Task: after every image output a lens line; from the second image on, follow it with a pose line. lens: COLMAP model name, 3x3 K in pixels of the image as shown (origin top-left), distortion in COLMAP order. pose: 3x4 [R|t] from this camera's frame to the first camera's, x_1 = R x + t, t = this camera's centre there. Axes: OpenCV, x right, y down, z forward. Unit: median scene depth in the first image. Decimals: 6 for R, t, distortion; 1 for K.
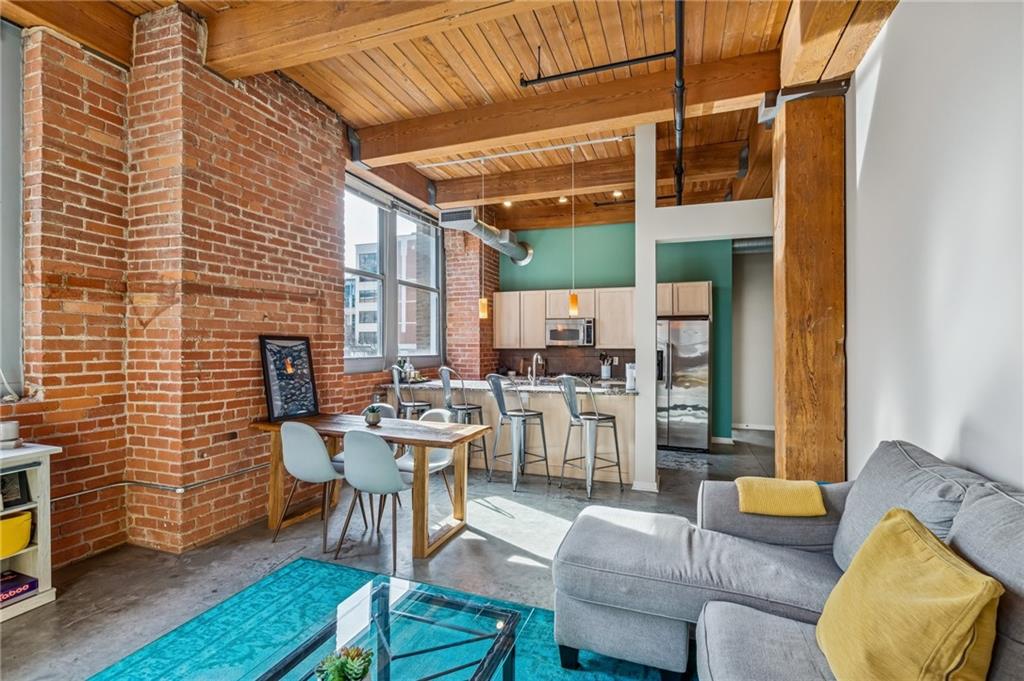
lens RADIAL K [[485.0, 0, 508.1], [0, 485.0, 344.5], [0, 0, 1]] dist [-0.000346, 0.000119]
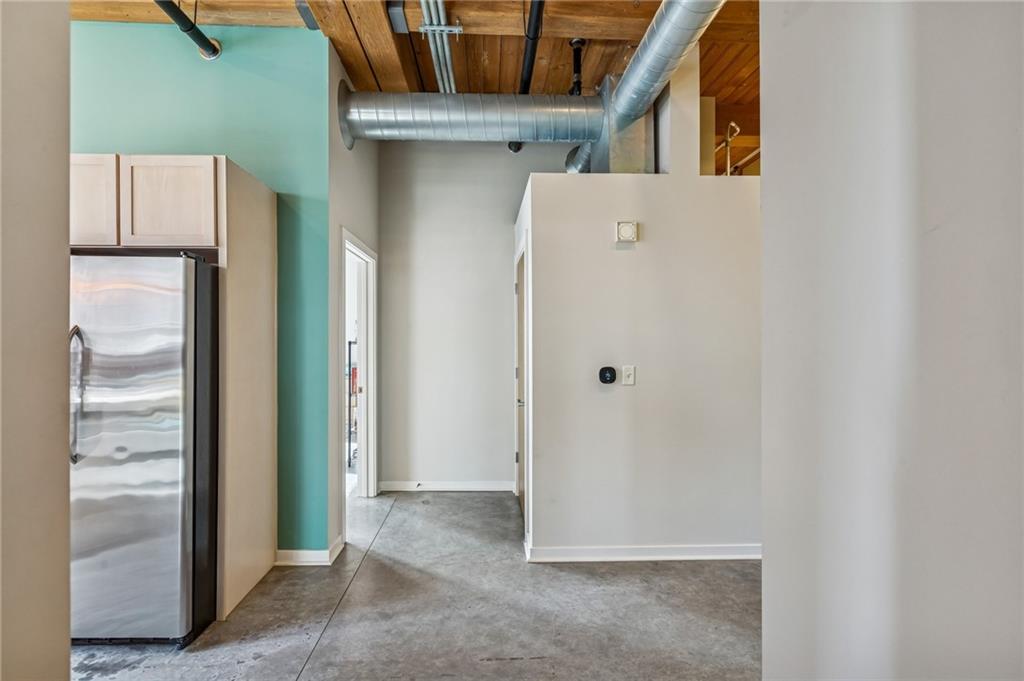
lens RADIAL K [[490.8, 0, 502.4], [0, 490.8, 340.8], [0, 0, 1]] dist [-0.001045, -0.000086]
pose [[0.929246, -0.001025, 0.369460, 0.633818], [-0.000299, 0.999994, 0.003526, 0.009204], [-0.369461, -0.003387, 0.929240, 0.773436]]
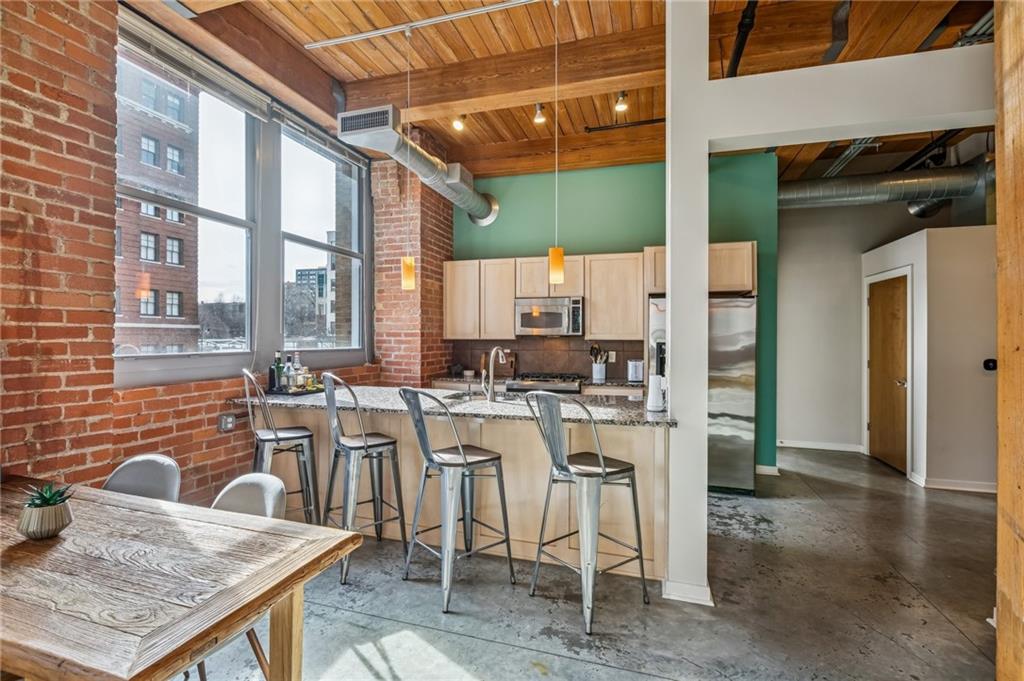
lens RADIAL K [[477.2, 0, 504.9], [0, 477.2, 337.8], [0, 0, 1]] dist [-0.001832, -0.000710]
pose [[0.999227, 0.002393, 0.039232, 0.053721], [-0.002582, 0.999985, 0.004770, 0.003977], [-0.039220, -0.004868, 0.999219, 0.457166]]
